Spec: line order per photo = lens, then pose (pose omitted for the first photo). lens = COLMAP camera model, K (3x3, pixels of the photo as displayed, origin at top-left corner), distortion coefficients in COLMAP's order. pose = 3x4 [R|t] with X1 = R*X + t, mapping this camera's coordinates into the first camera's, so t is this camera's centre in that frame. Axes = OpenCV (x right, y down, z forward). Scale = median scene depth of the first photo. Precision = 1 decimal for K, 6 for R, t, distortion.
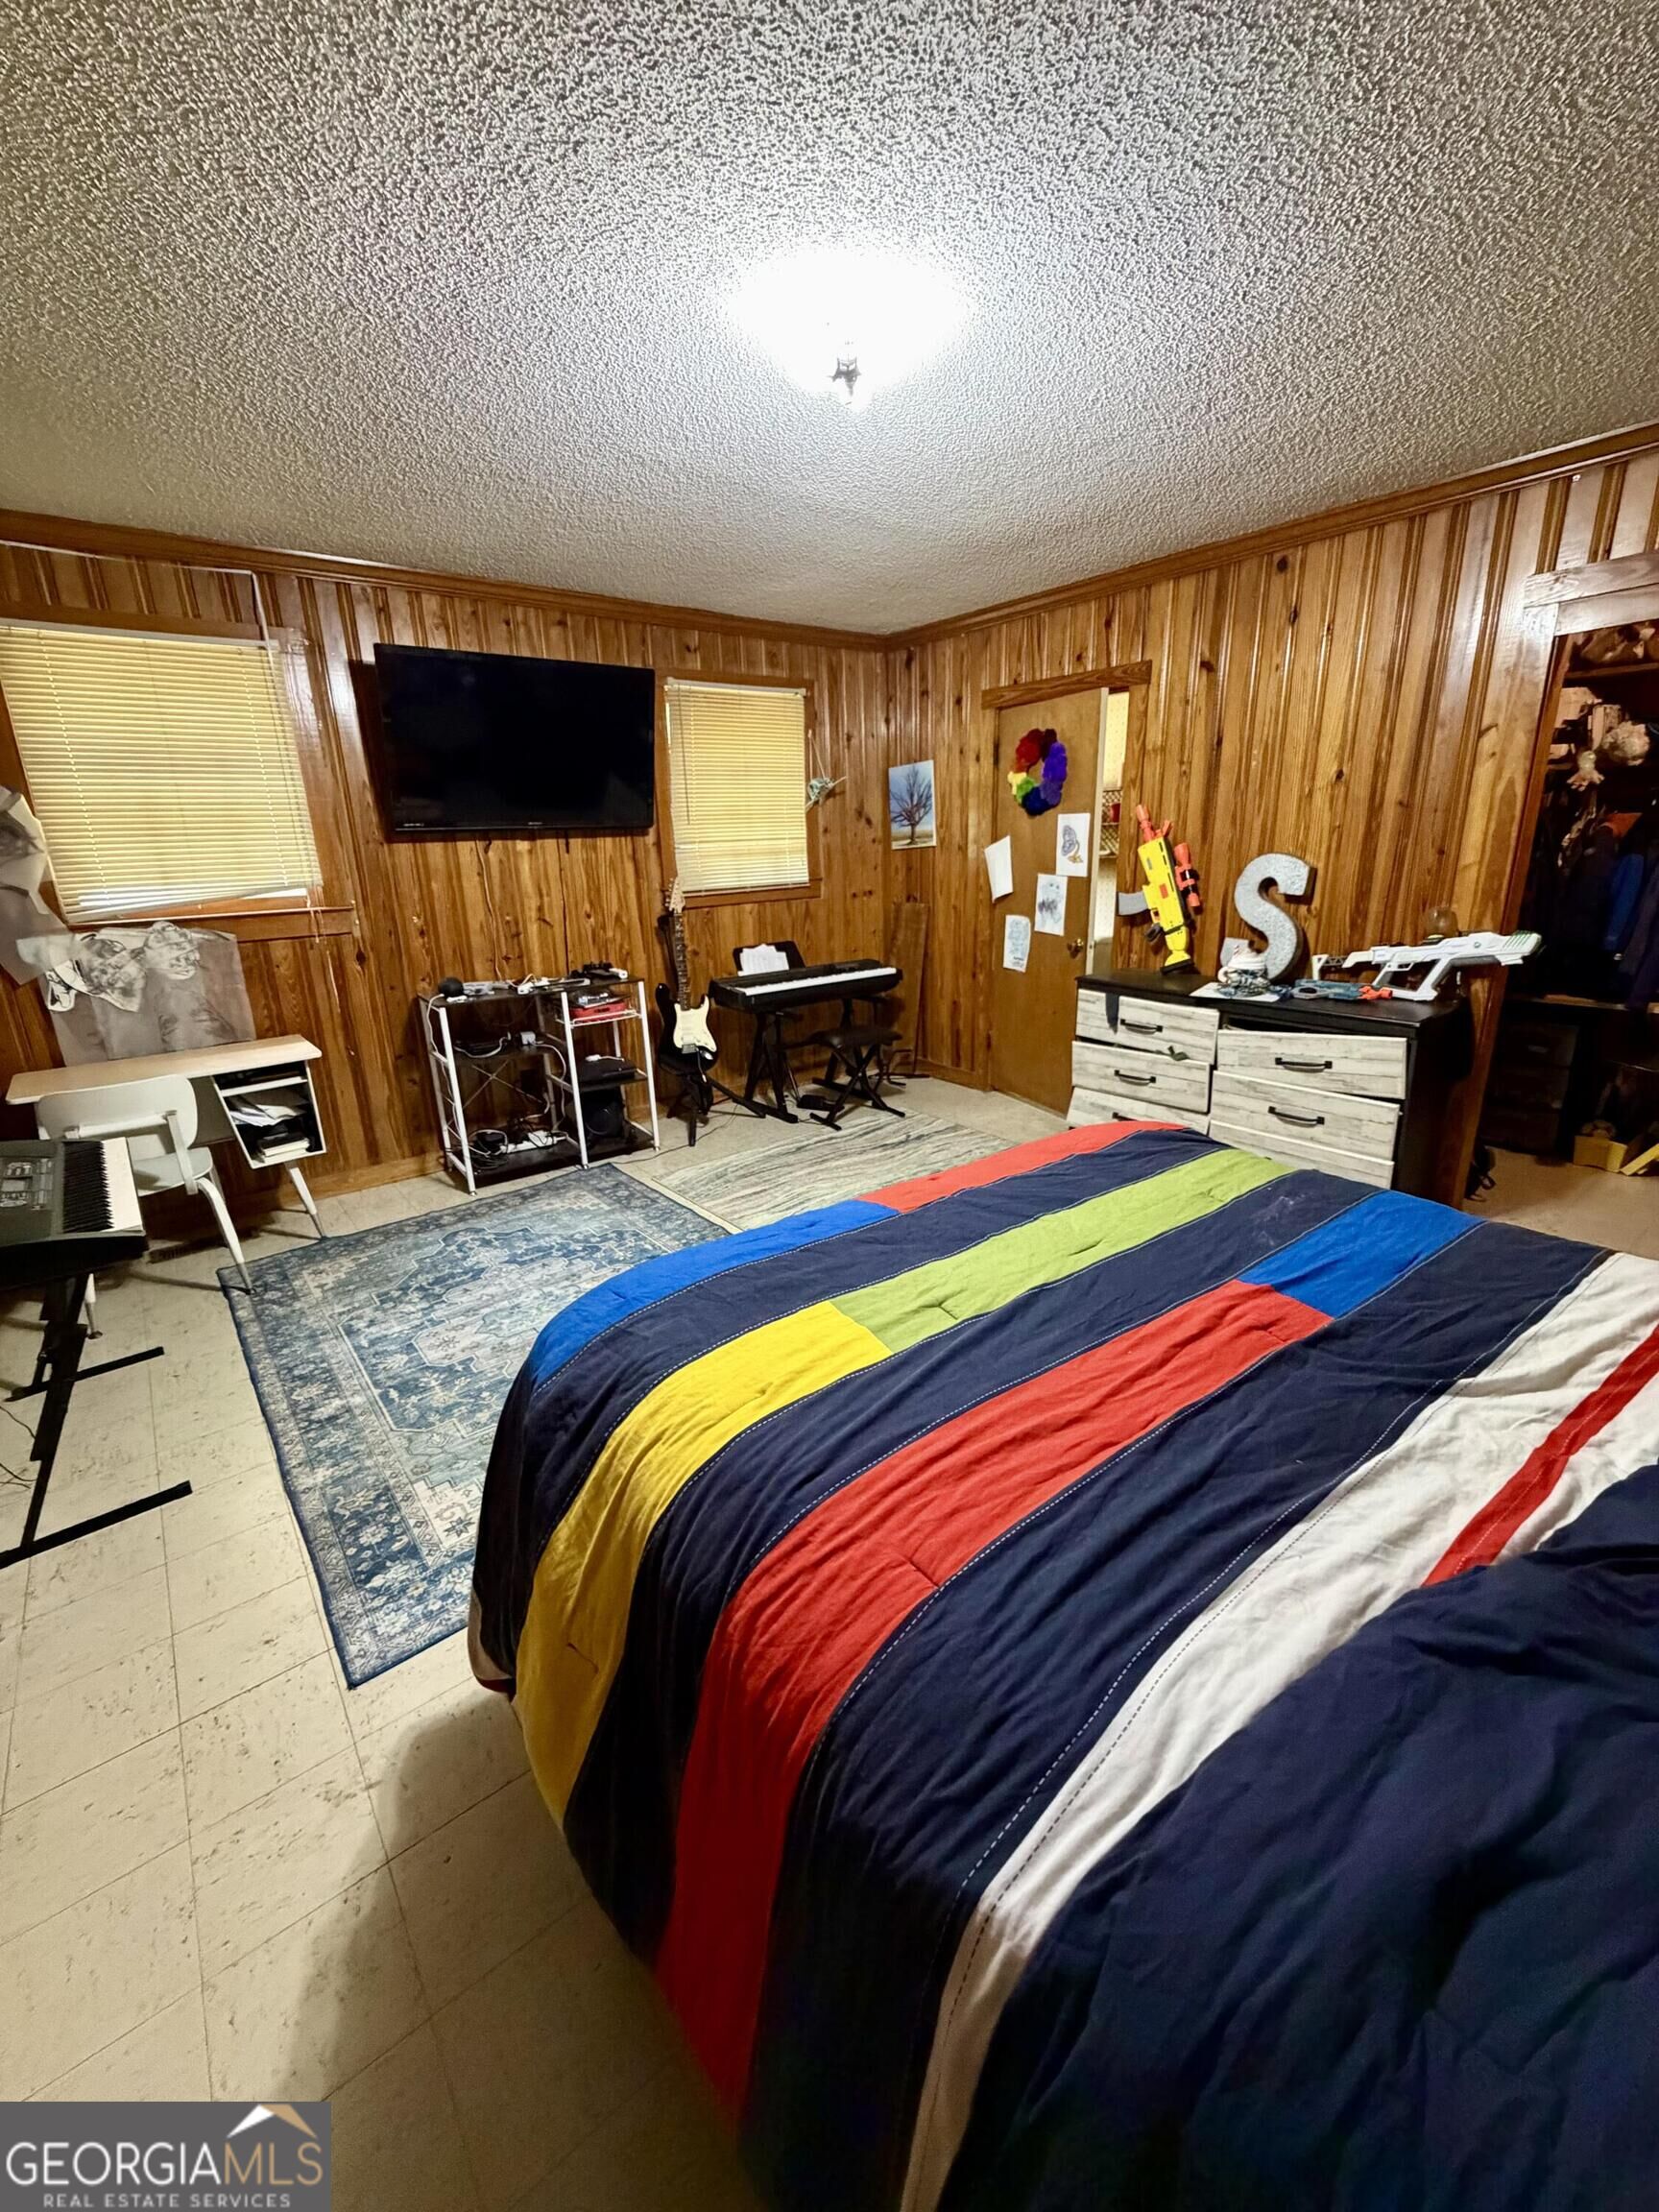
lens RADIAL K [[885.6, 0, 822.5], [0, 885.6, 1104.3], [0, 0, 1]] dist [0.000376, -0.000624]
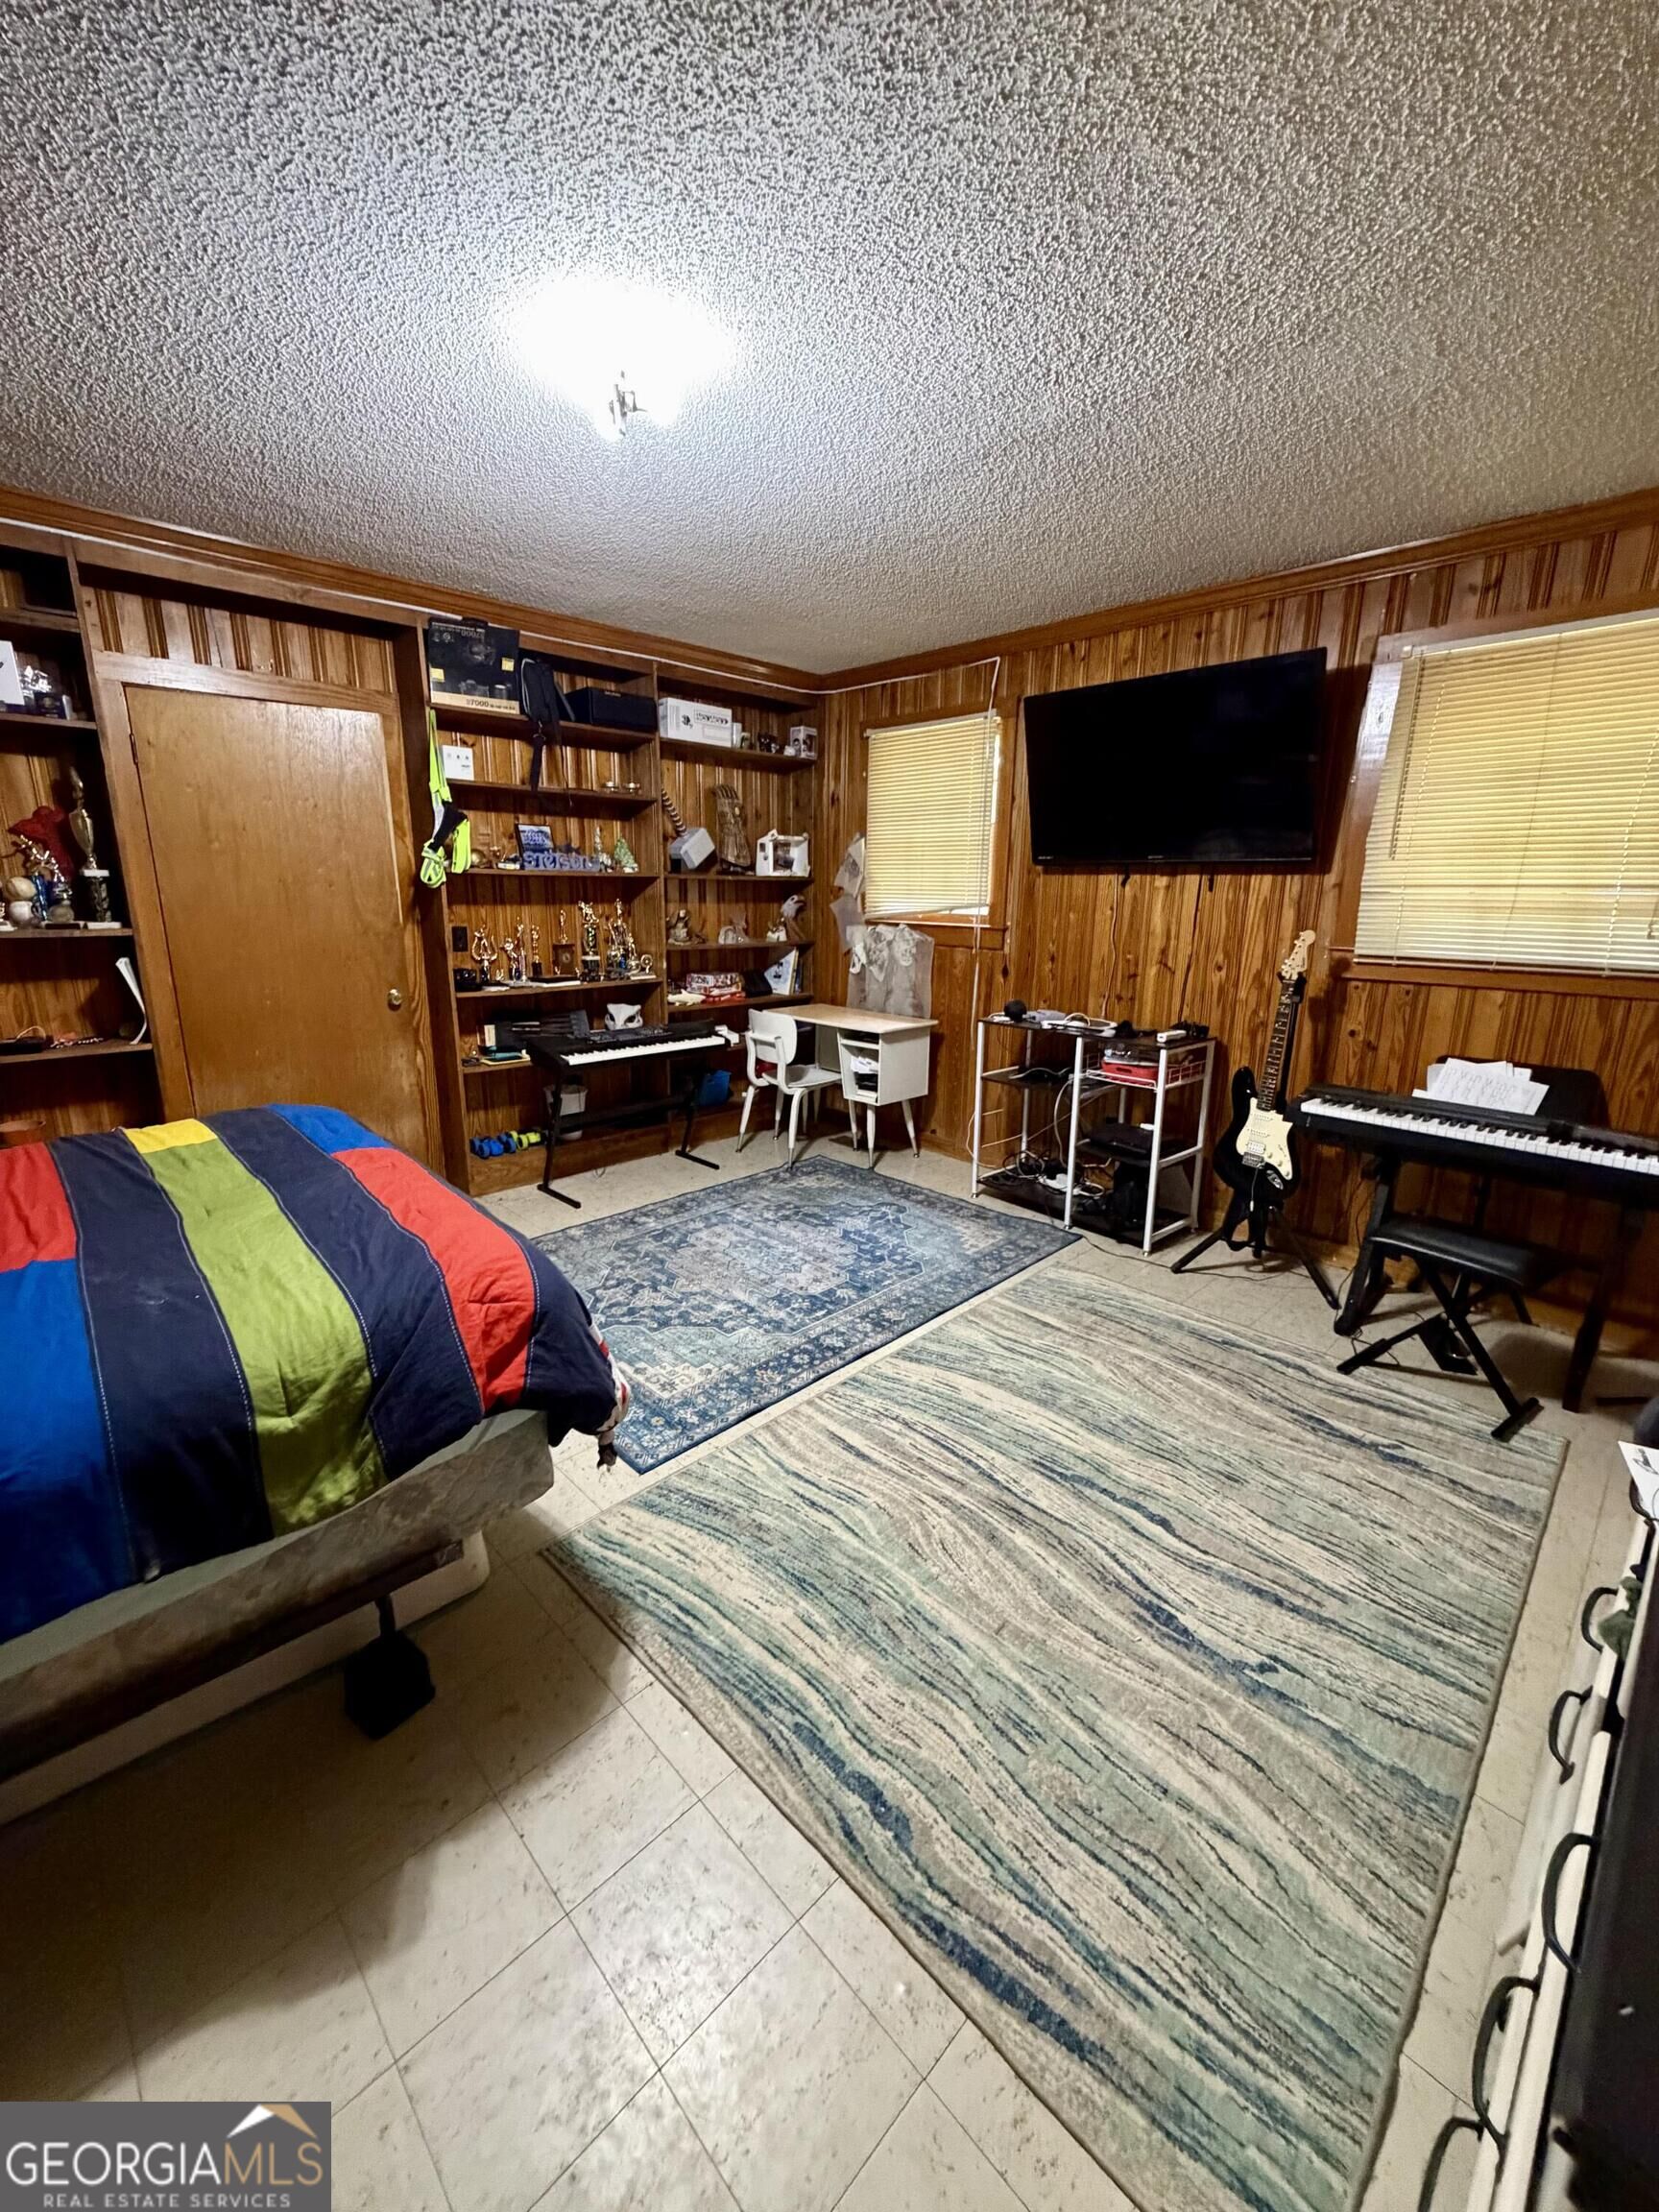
lens RADIAL K [[885.6, 0, 835.2], [0, 885.6, 1103.8], [0, 0, 1]] dist [0.000376, -0.000624]
pose [[0.098139, 0.270855, -0.957604, 0.650887], [-0.302457, 0.924849, 0.230594, -0.220375], [0.948097, 0.267004, 0.172685, 0.684220]]
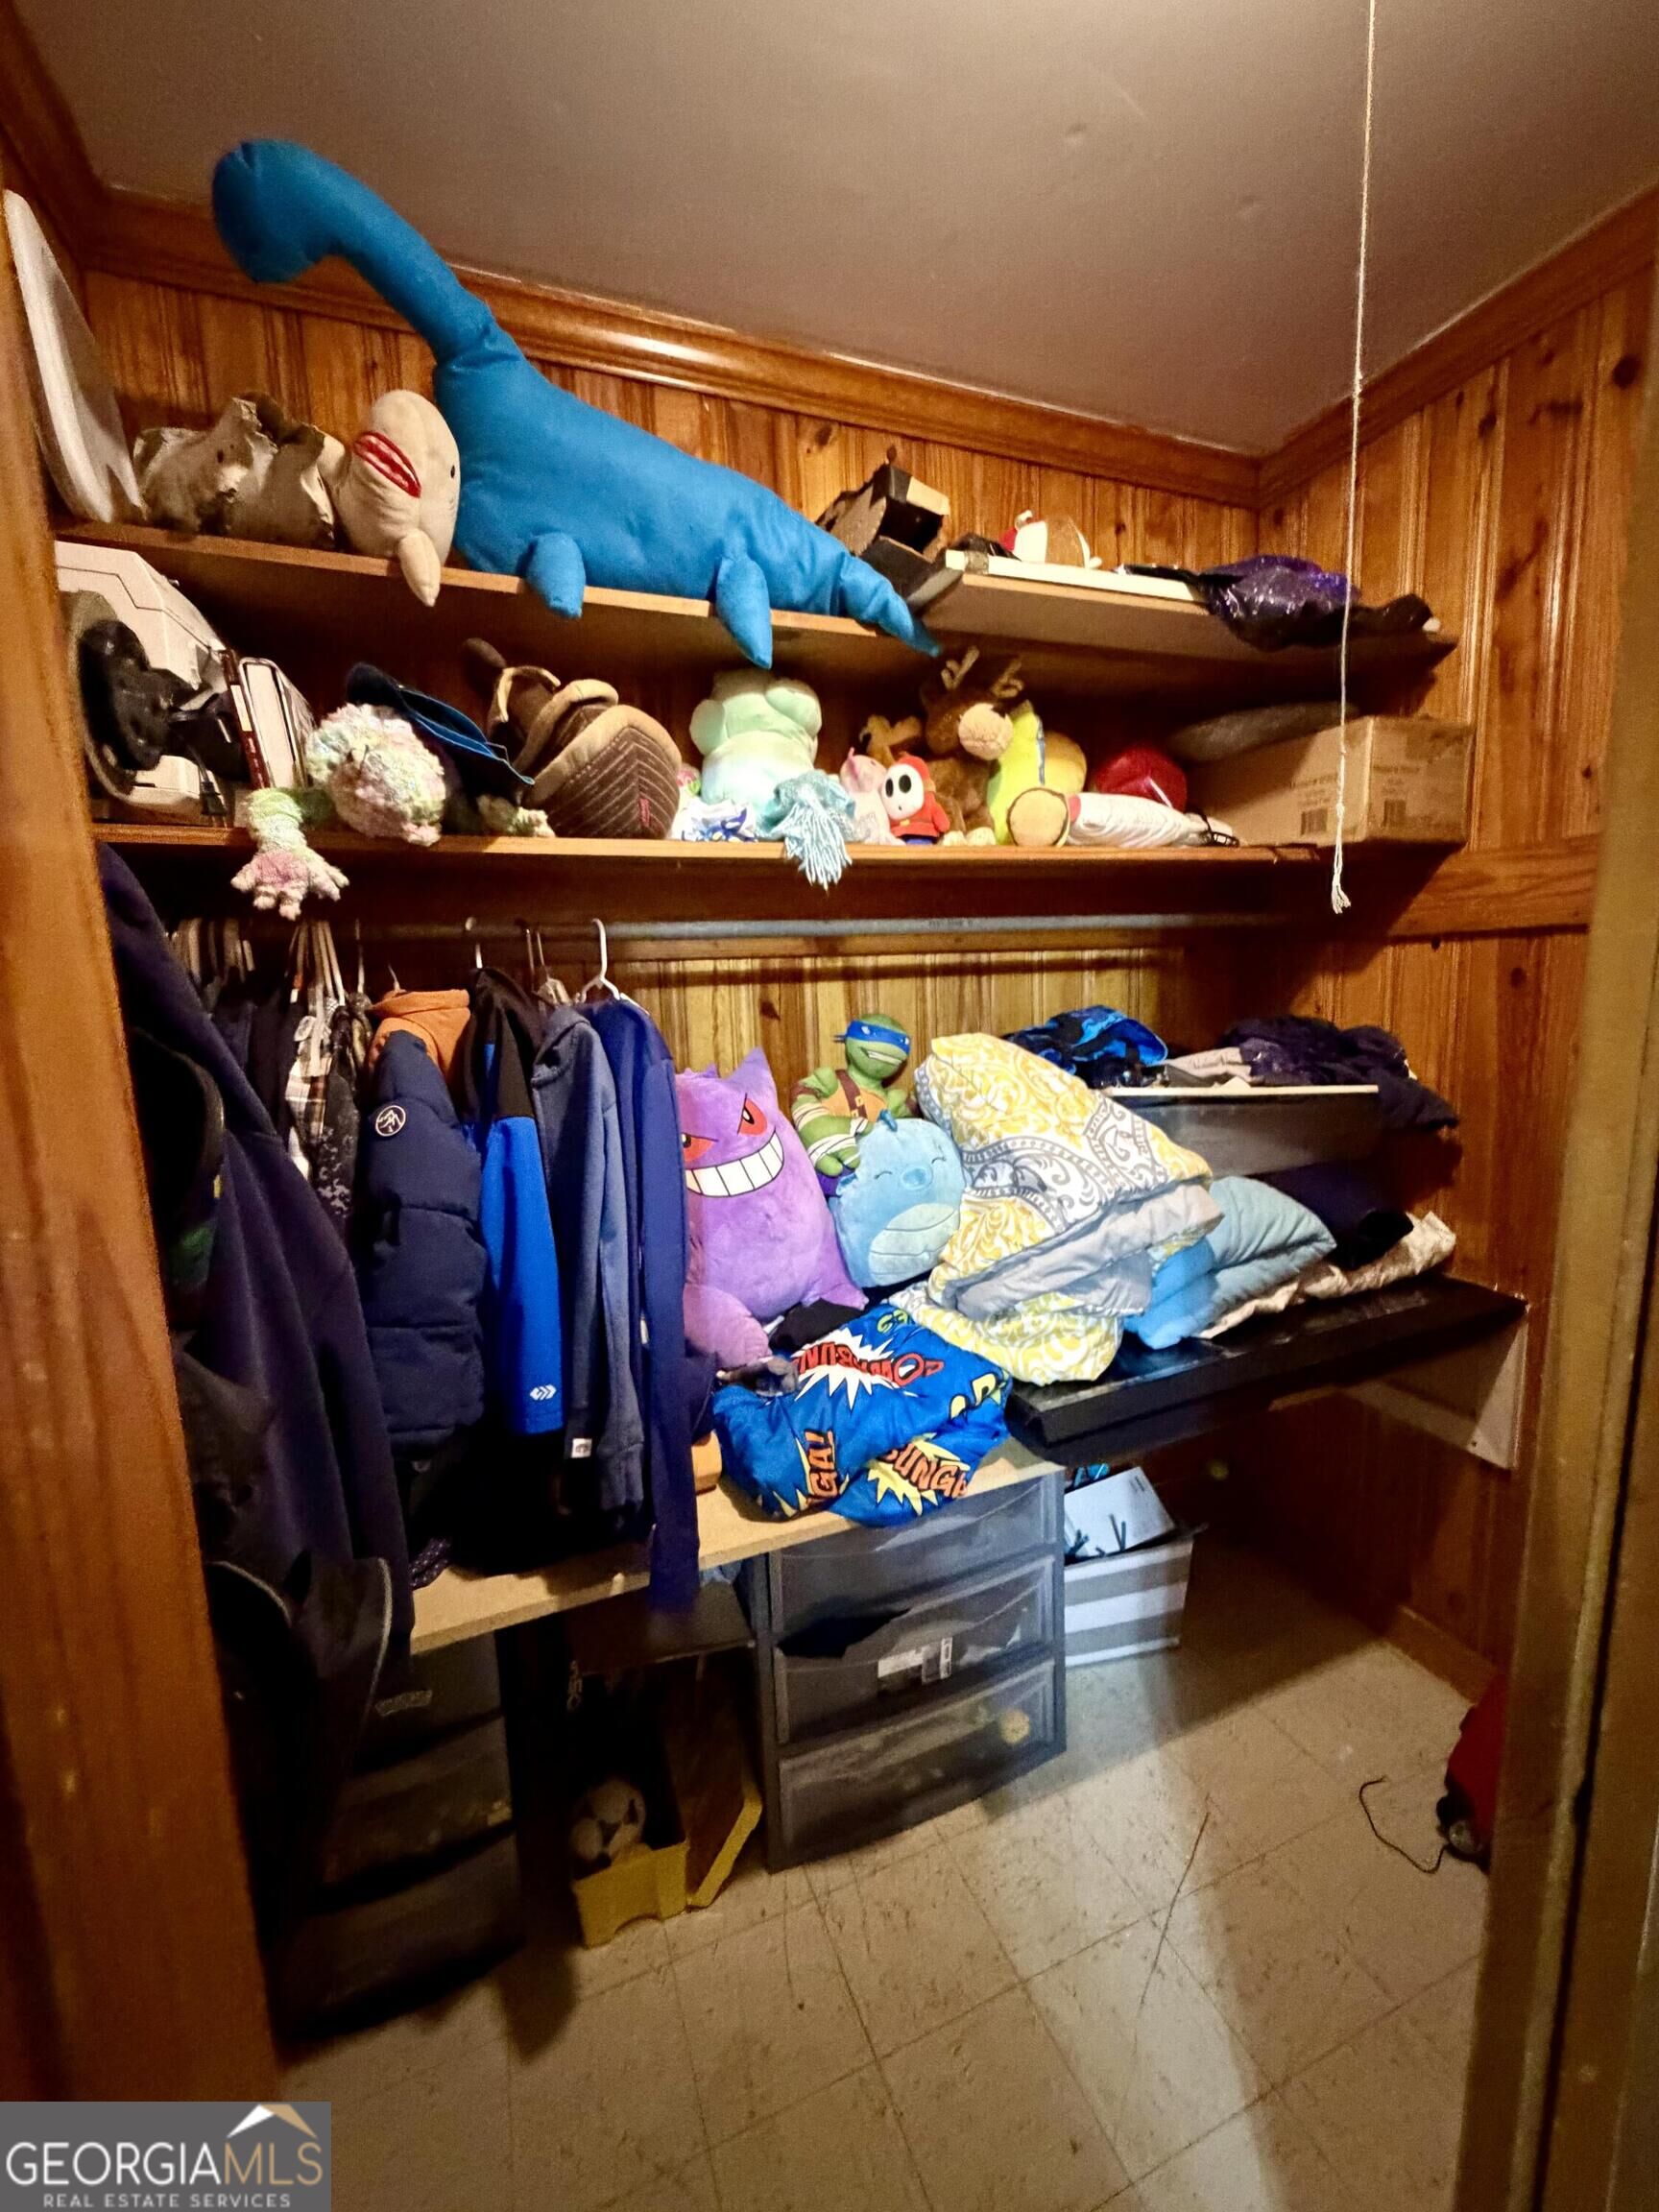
lens RADIAL K [[885.6, 0, 824.3], [0, 885.6, 1101.6], [0, 0, 1]] dist [0.000376, -0.000624]
pose [[0.297447, -0.117633, 0.947464, 0.204739], [0.297890, 0.954274, 0.024958, -0.082046], [-0.907076, 0.274817, 0.318887, 0.249854]]
